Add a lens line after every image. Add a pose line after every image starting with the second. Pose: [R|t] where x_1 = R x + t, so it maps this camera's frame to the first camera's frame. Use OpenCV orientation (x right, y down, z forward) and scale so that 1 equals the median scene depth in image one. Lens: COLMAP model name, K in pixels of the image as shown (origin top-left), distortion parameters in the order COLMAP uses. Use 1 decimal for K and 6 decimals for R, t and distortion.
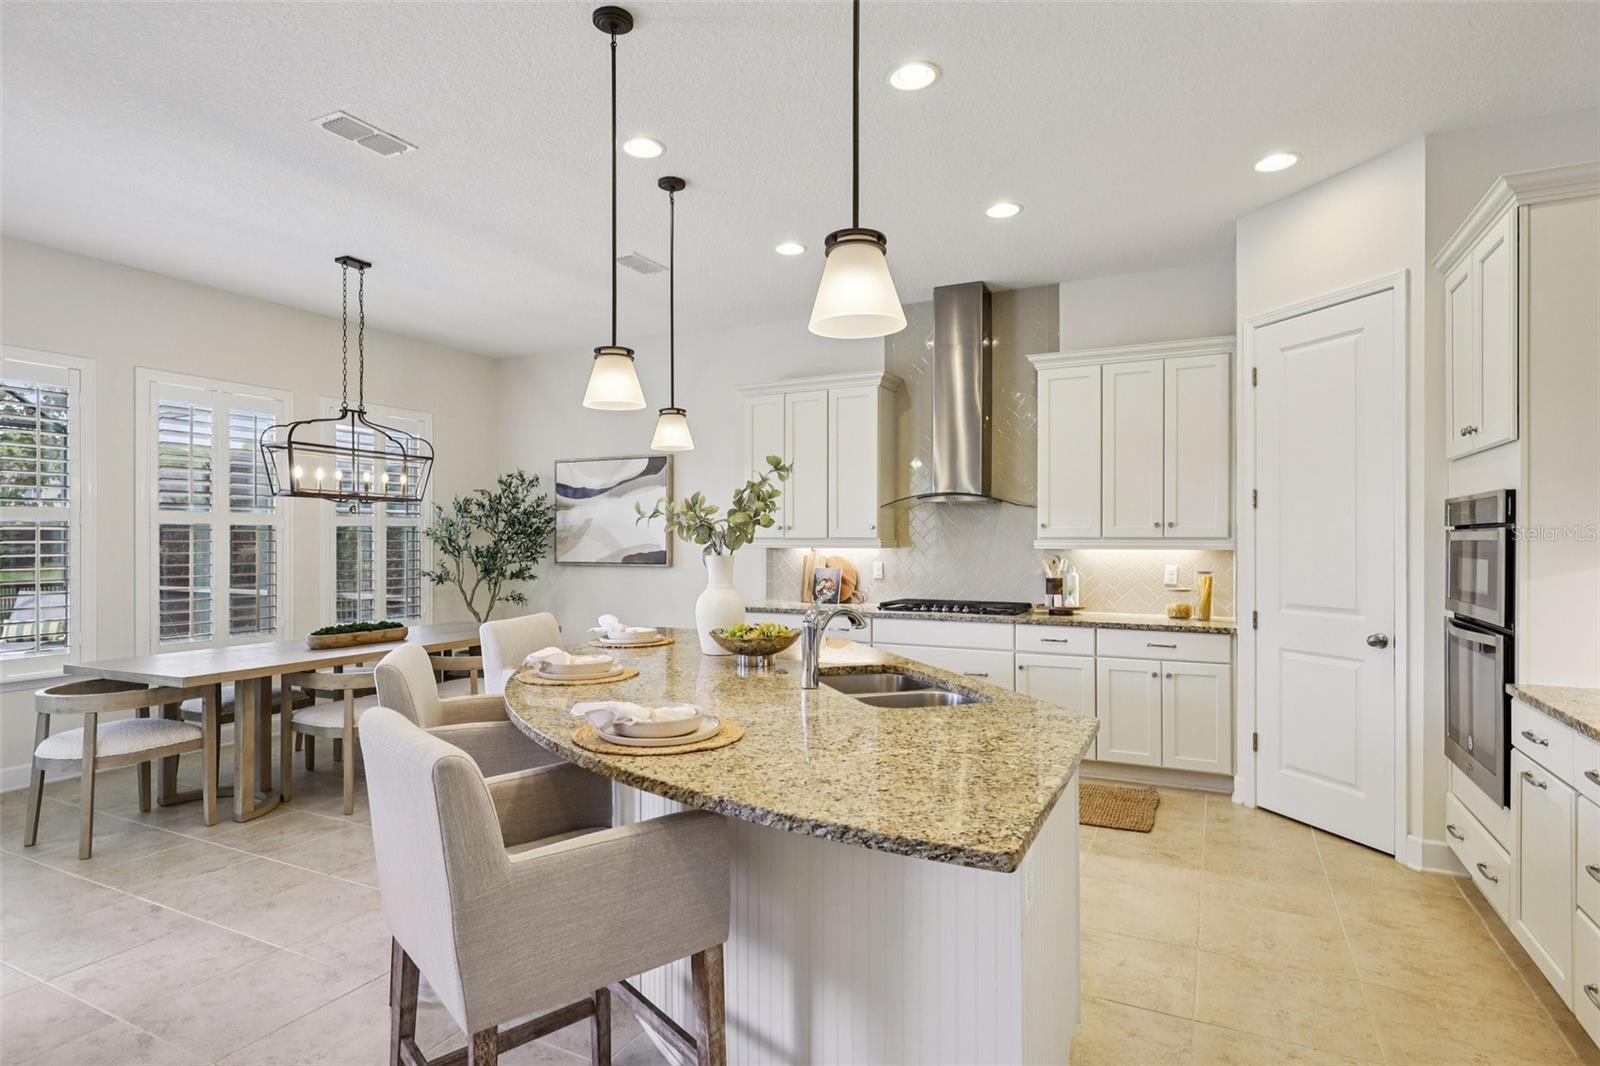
lens RADIAL K [[822.5, 0, 812.1], [0, 822.5, 538.2], [0, 0, 1]] dist [0.001080, -0.001405]
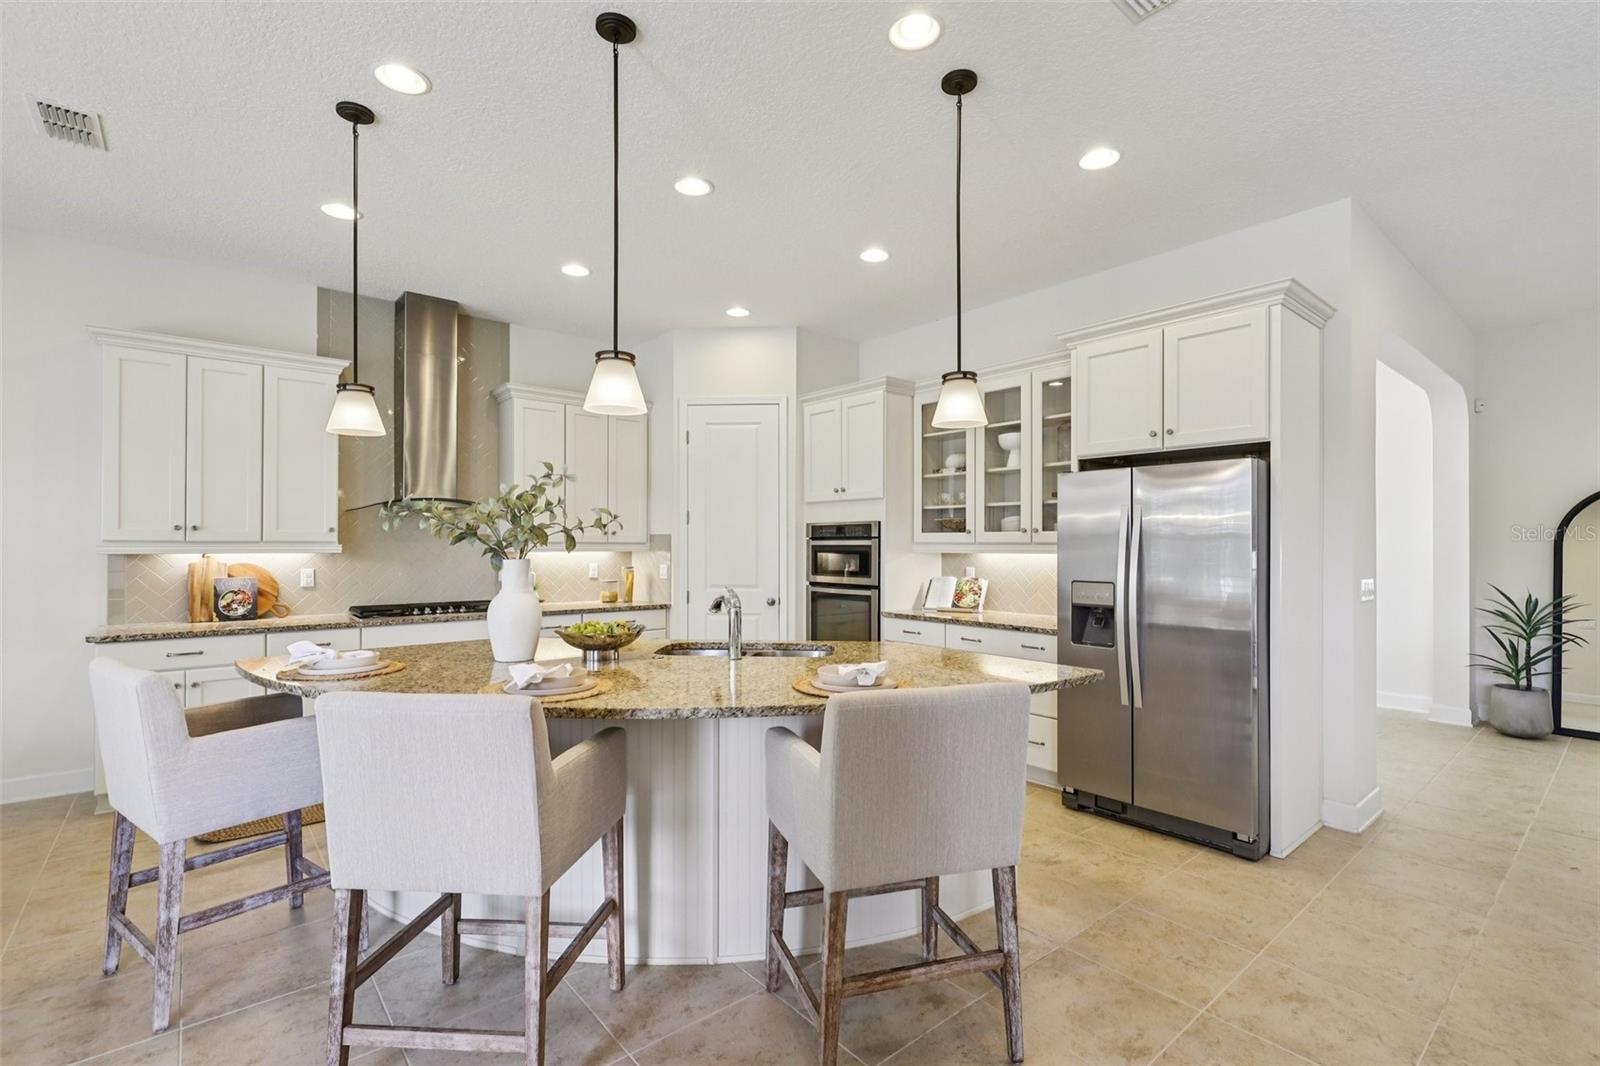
lens RADIAL K [[724.5, 0, 802.9], [0, 724.5, 539.3], [0, 0, 1]] dist [0.002093, -0.000184]
pose [[0.399568, 0.008852, 0.916661, -0.498879], [-0.003028, 0.999961, -0.008336, 0.002534], [-0.916699, 0.000555, 0.399579, 0.222808]]
